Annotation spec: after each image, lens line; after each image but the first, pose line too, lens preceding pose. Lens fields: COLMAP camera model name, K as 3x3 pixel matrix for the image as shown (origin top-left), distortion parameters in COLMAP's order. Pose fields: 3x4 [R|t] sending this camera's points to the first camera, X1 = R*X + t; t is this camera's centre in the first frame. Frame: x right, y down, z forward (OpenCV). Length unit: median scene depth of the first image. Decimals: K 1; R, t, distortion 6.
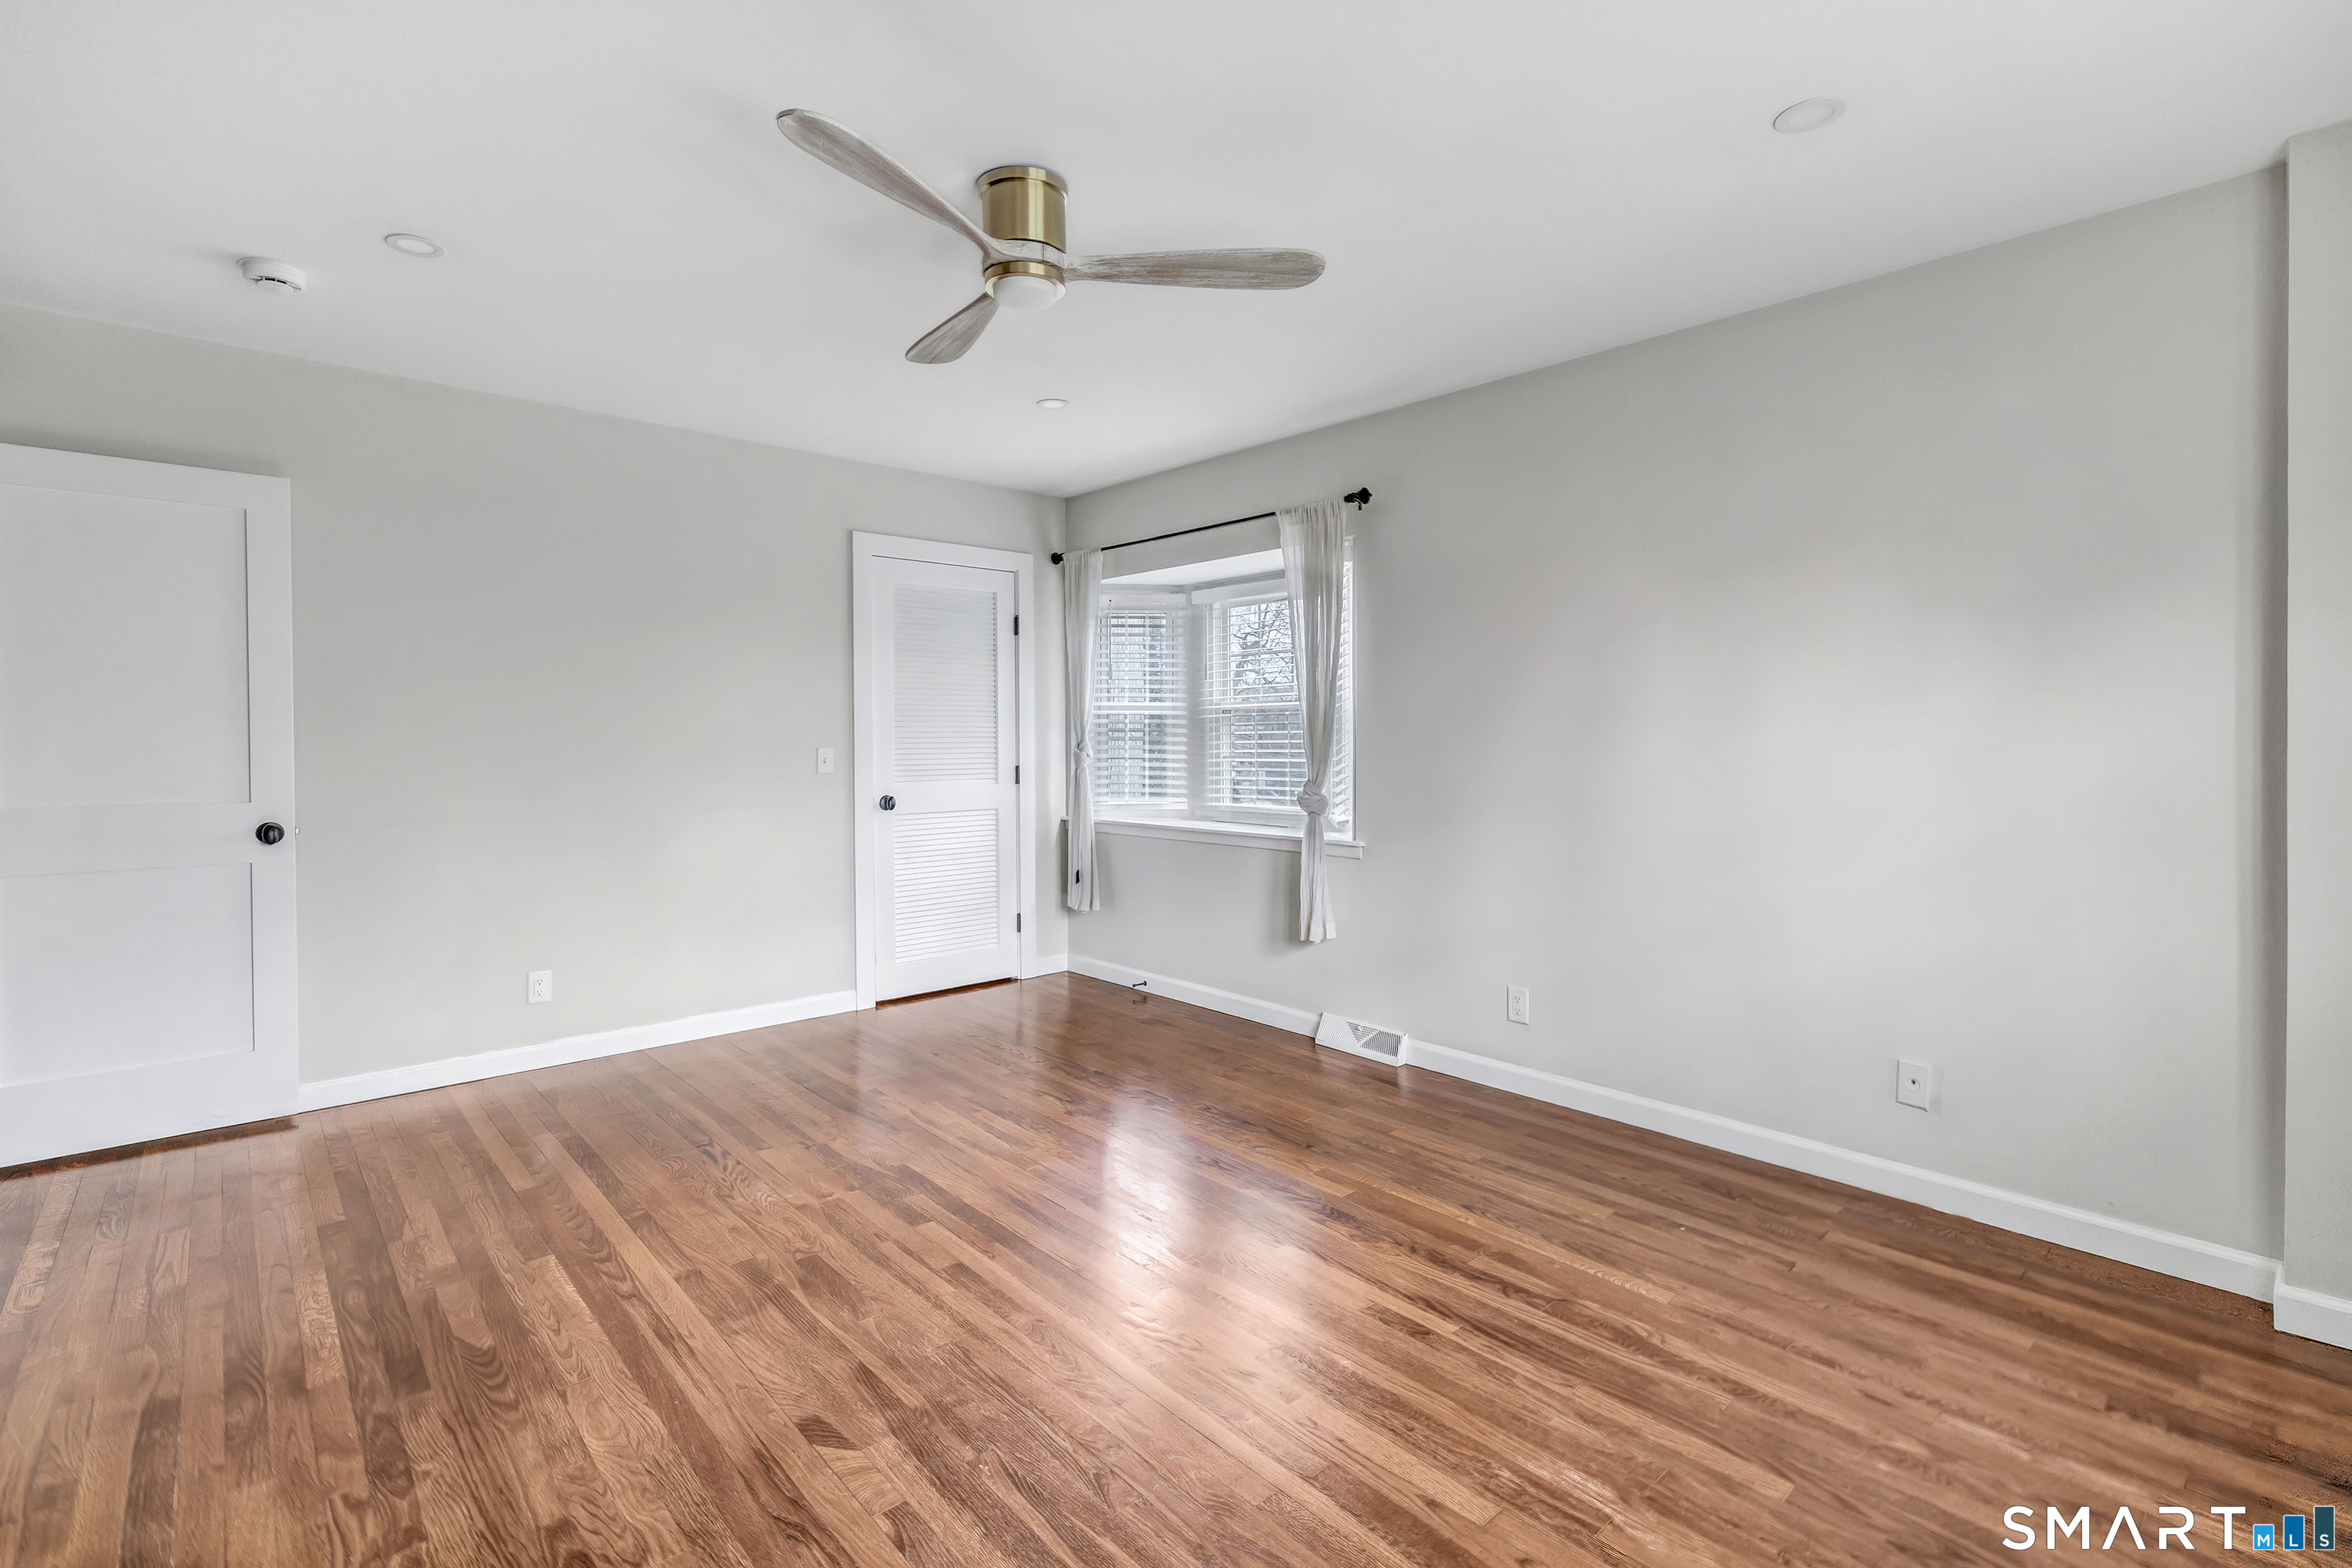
lens RADIAL K [[1065.6, 0, 1172.2], [0, 1065.6, 753.1], [0, 0, 1]] dist [0.002059, 0.000395]
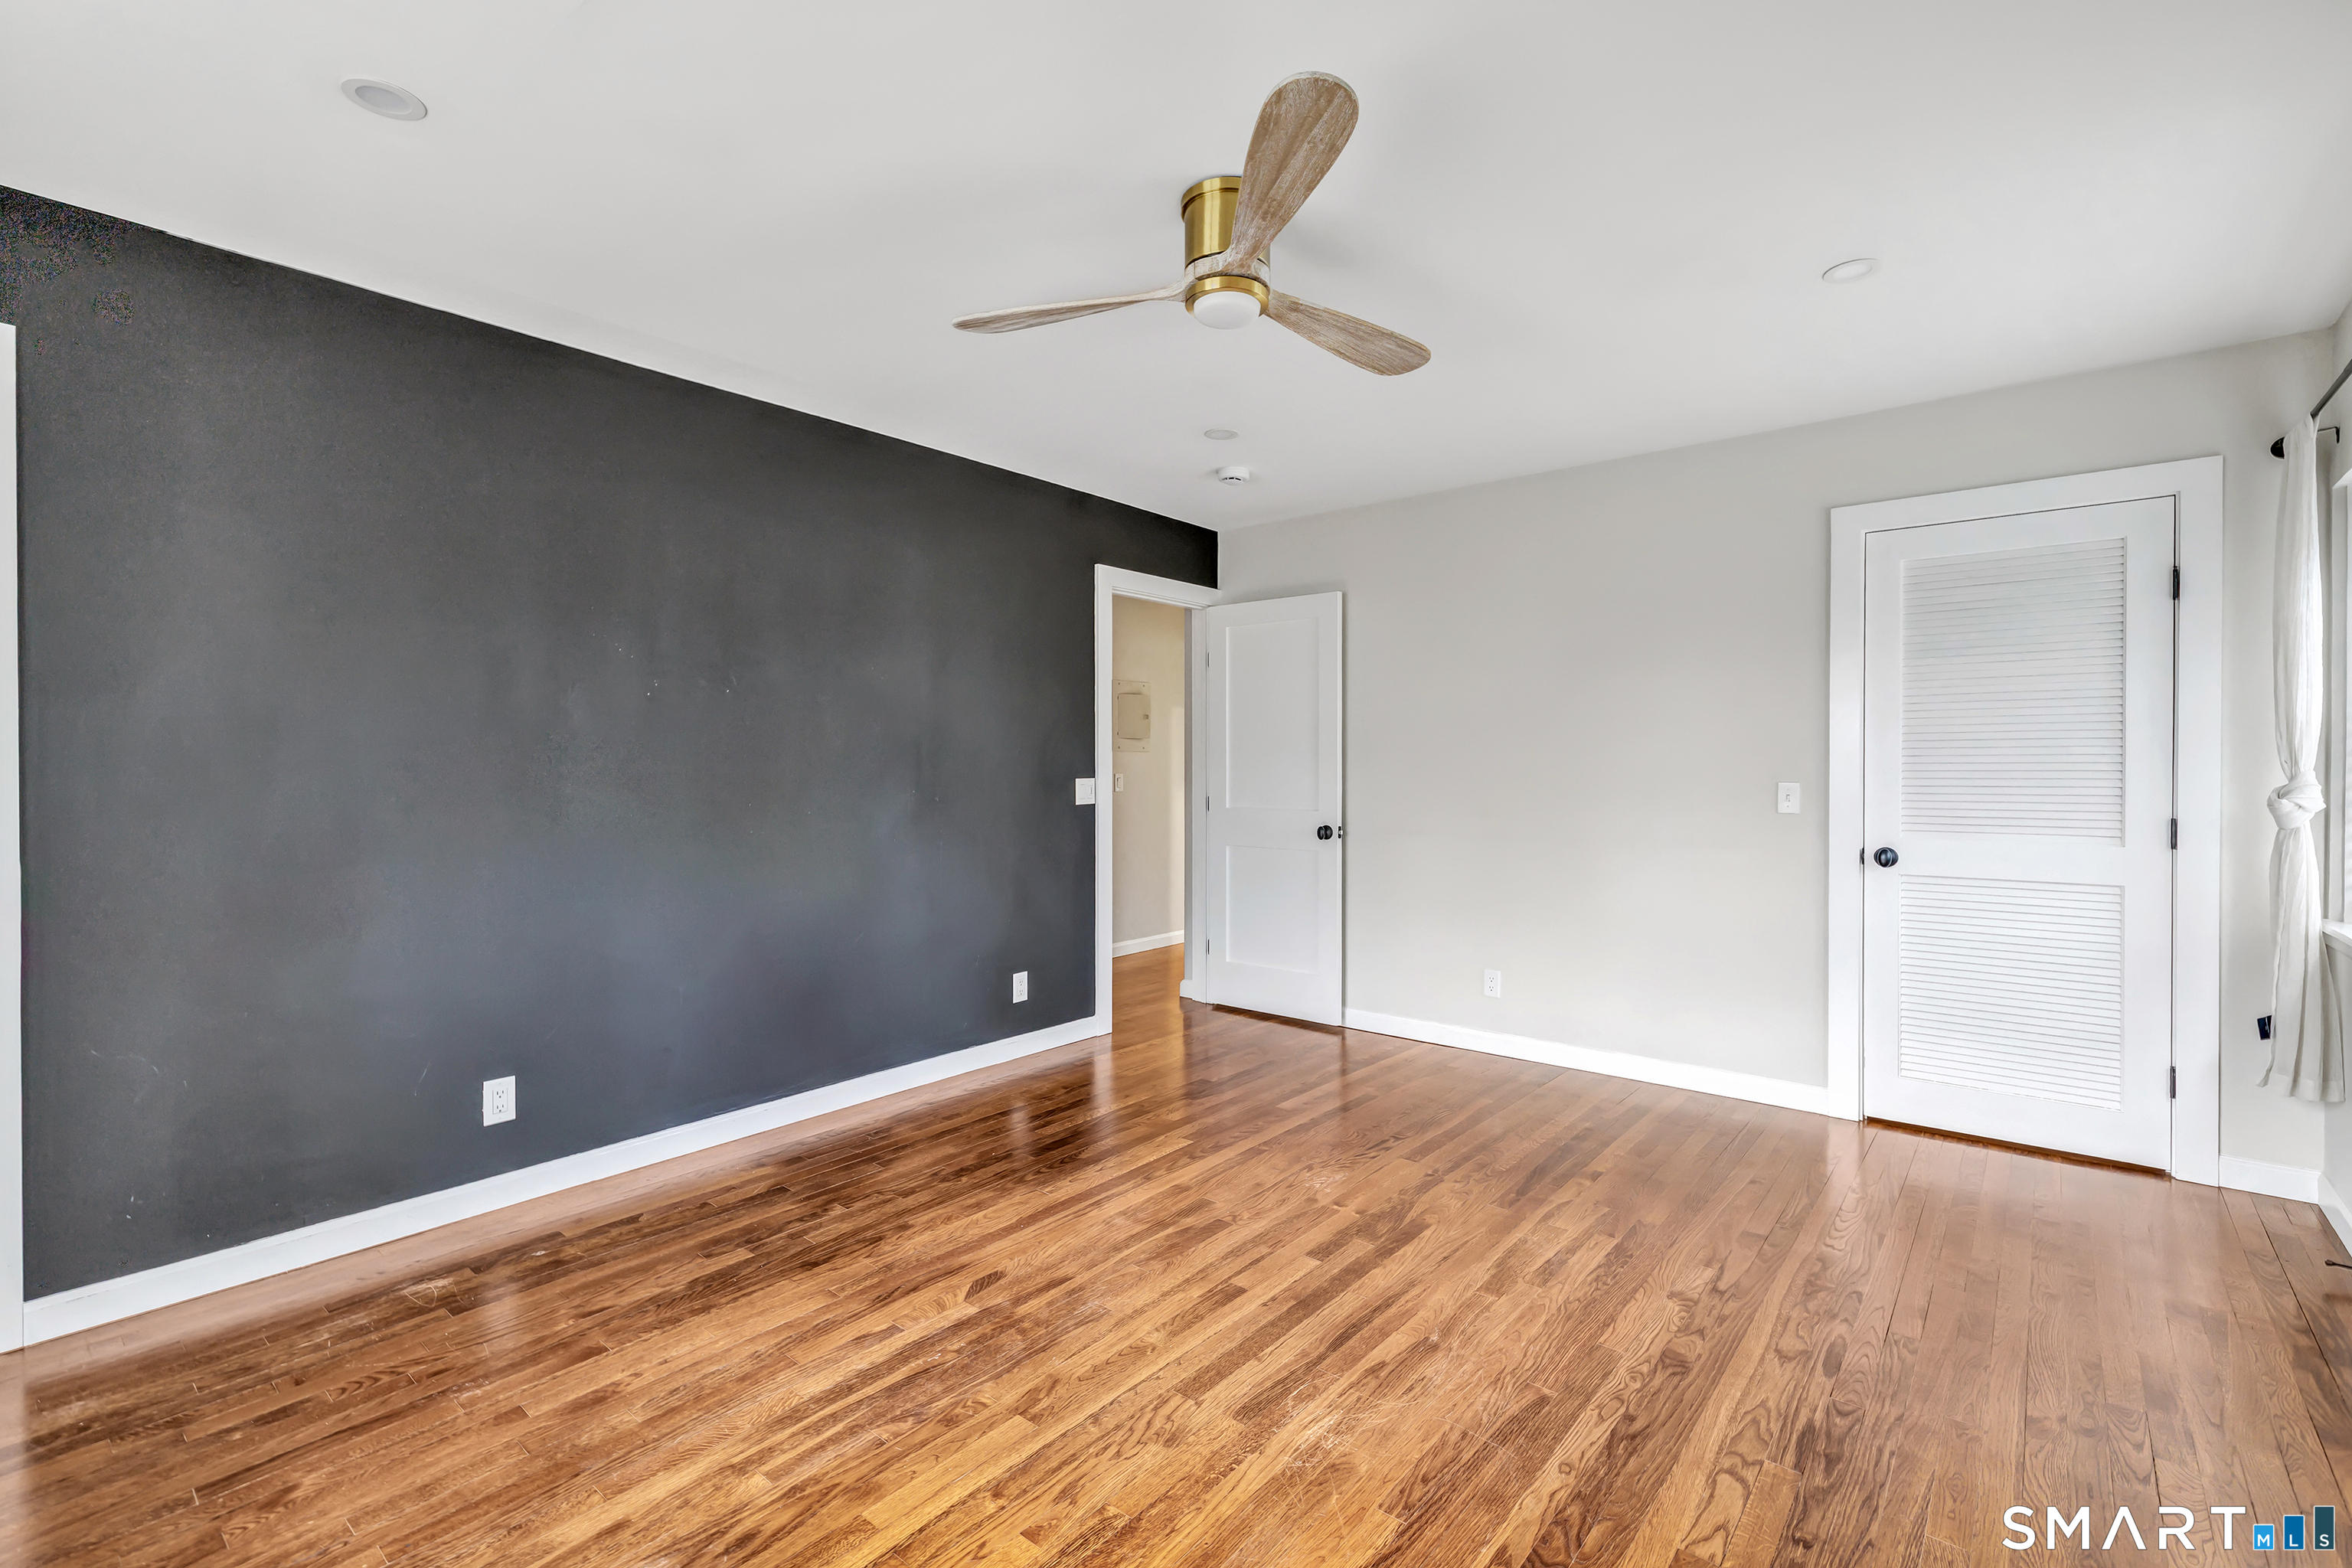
lens RADIAL K [[1037.8, 0, 1176.0], [0, 1037.8, 784.0], [0, 0, 1]] dist [-0.003356, -0.000180]
pose [[0.140647, 0.014361, -0.989956, 0.645398], [-0.017813, 0.999770, 0.011973, -0.008209], [0.989900, 0.015950, 0.140870, 0.677690]]
